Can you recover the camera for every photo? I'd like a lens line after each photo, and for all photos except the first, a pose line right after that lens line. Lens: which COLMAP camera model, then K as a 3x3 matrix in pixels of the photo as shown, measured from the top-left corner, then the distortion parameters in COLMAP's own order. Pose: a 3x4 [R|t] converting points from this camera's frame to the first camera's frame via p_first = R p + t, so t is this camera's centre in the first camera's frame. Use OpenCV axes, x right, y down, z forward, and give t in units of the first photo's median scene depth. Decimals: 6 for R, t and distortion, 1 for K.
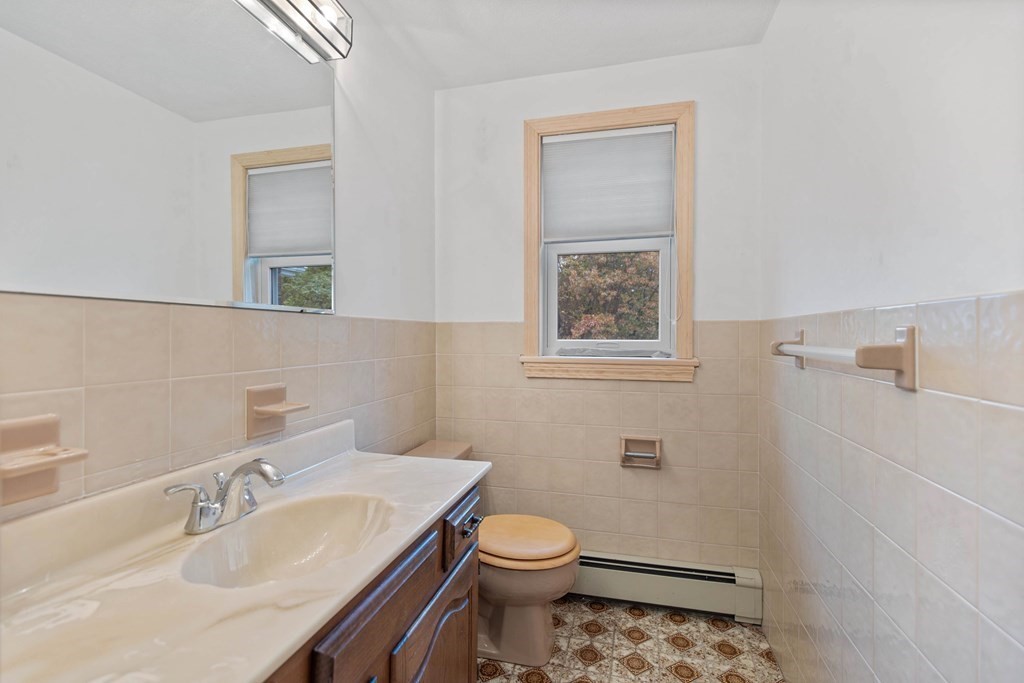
lens RADIAL K [[465.3, 0, 498.8], [0, 465.3, 336.3], [0, 0, 1]] dist [0.009346, -0.001434]
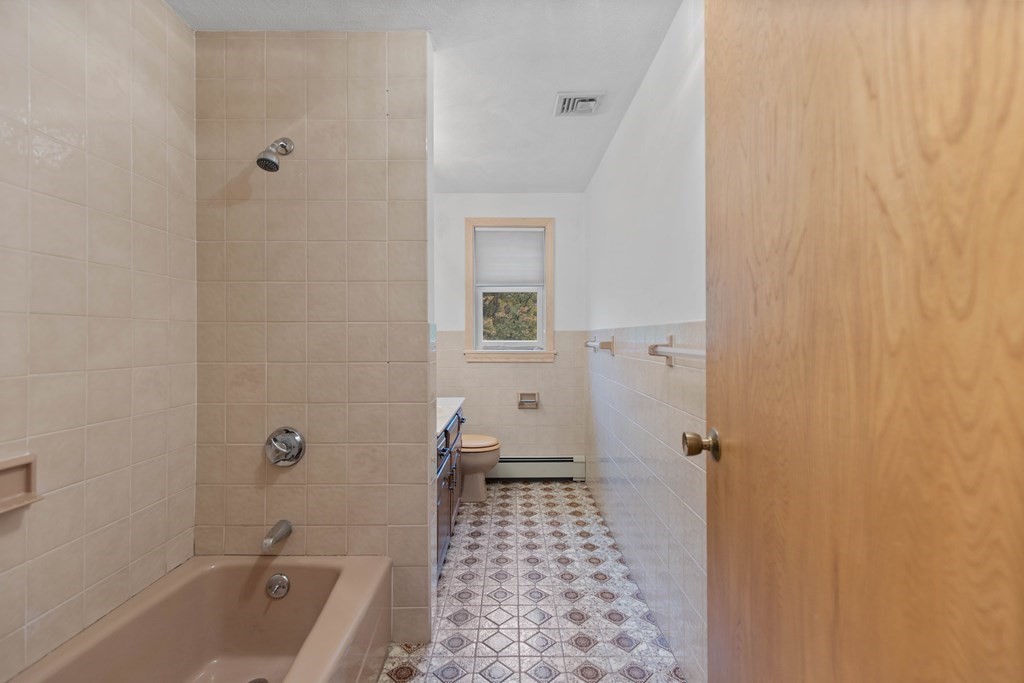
lens RADIAL K [[465.3, 0, 511.9], [0, 465.3, 339.2], [0, 0, 1]] dist [0.009346, -0.001434]
pose [[0.958155, -0.003274, 0.286231, -0.299061], [0.002729, 0.999994, 0.002305, -0.002263], [-0.286236, -0.001428, 0.958158, -0.791825]]
